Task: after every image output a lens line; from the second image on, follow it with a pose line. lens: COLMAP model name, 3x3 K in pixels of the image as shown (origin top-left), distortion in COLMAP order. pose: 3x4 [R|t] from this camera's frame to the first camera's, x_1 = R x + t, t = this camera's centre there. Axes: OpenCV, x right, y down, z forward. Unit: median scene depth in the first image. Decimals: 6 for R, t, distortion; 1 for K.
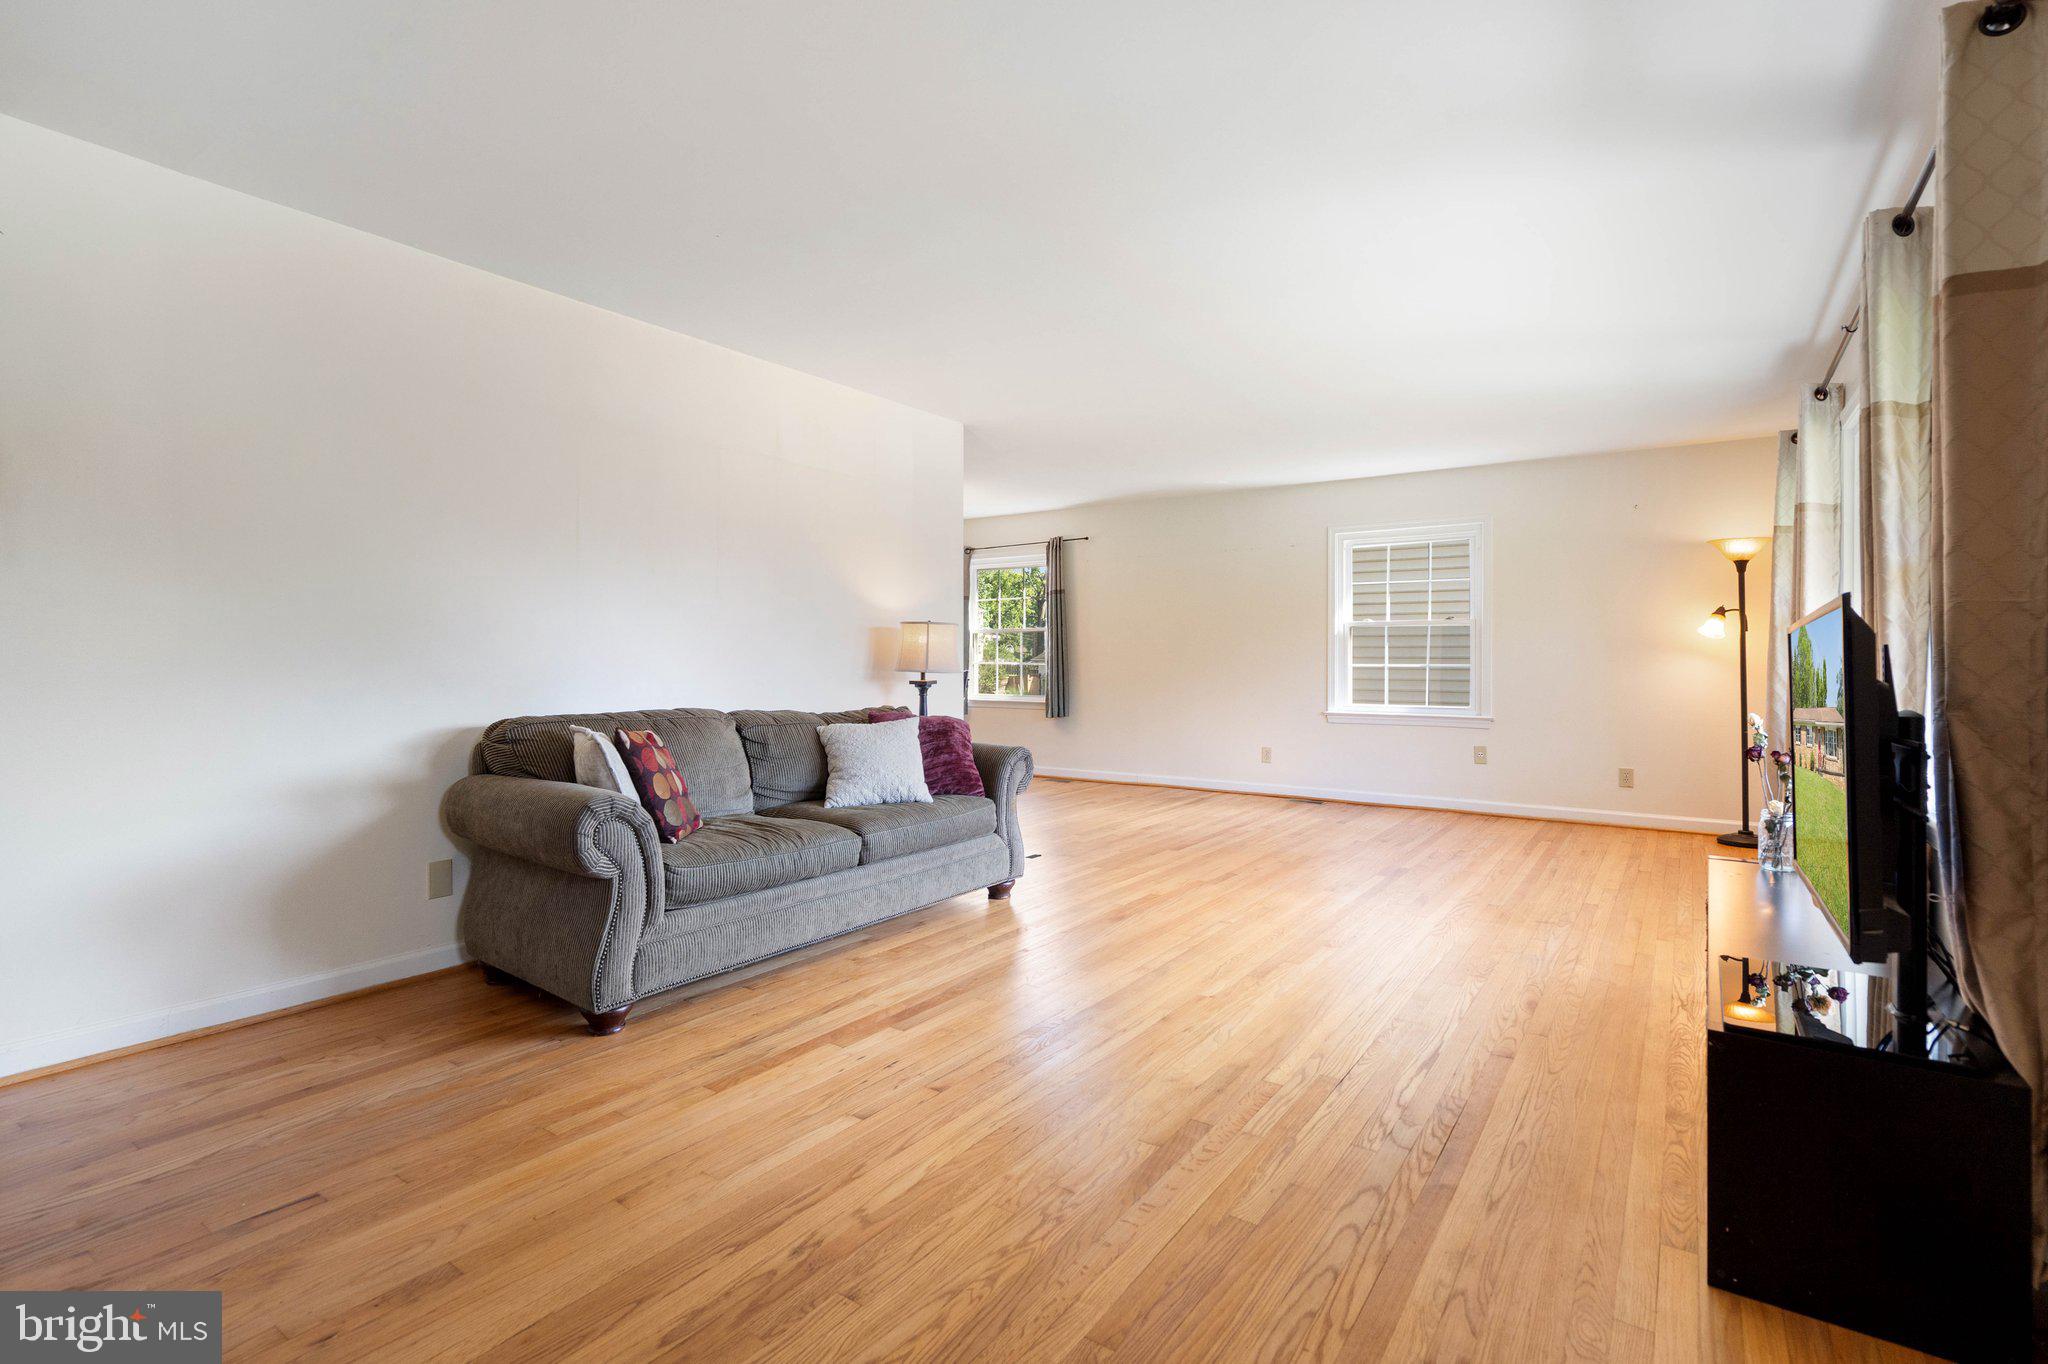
lens RADIAL K [[942.0, 0, 1017.2], [0, 942.0, 662.1], [0, 0, 1]] dist [0.006996, -0.000353]
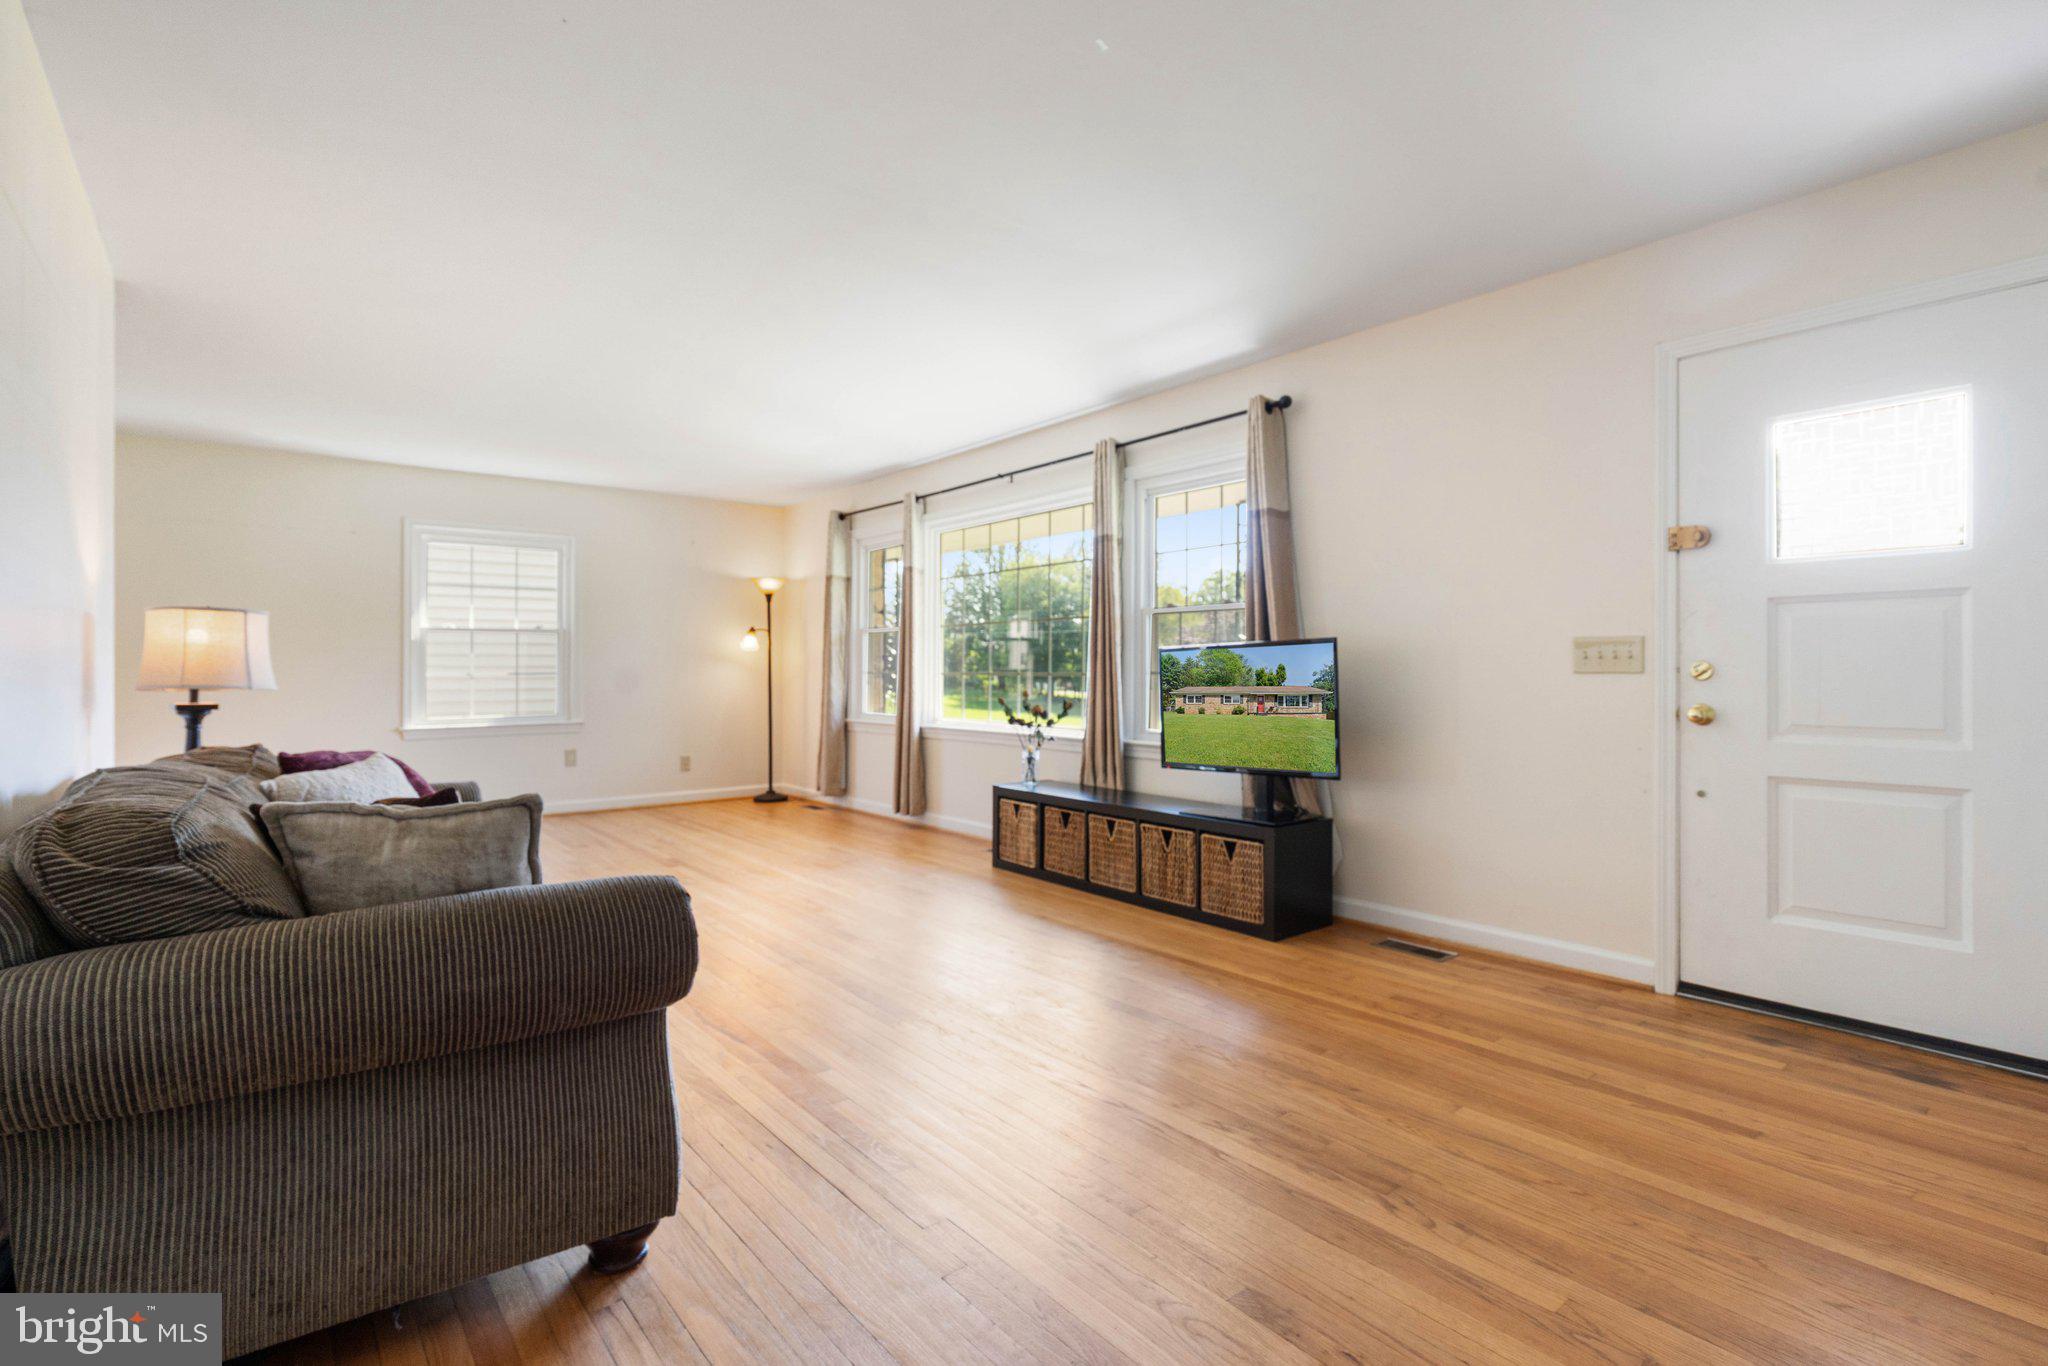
lens RADIAL K [[942.0, 0, 1017.2], [0, 942.0, 663.1], [0, 0, 1]] dist [0.006996, -0.000353]
pose [[0.280781, -0.000514, 0.959772, -0.536192], [0.009169, 0.999956, -0.002147, -0.000301], [-0.959728, 0.009403, 0.280773, 0.320035]]
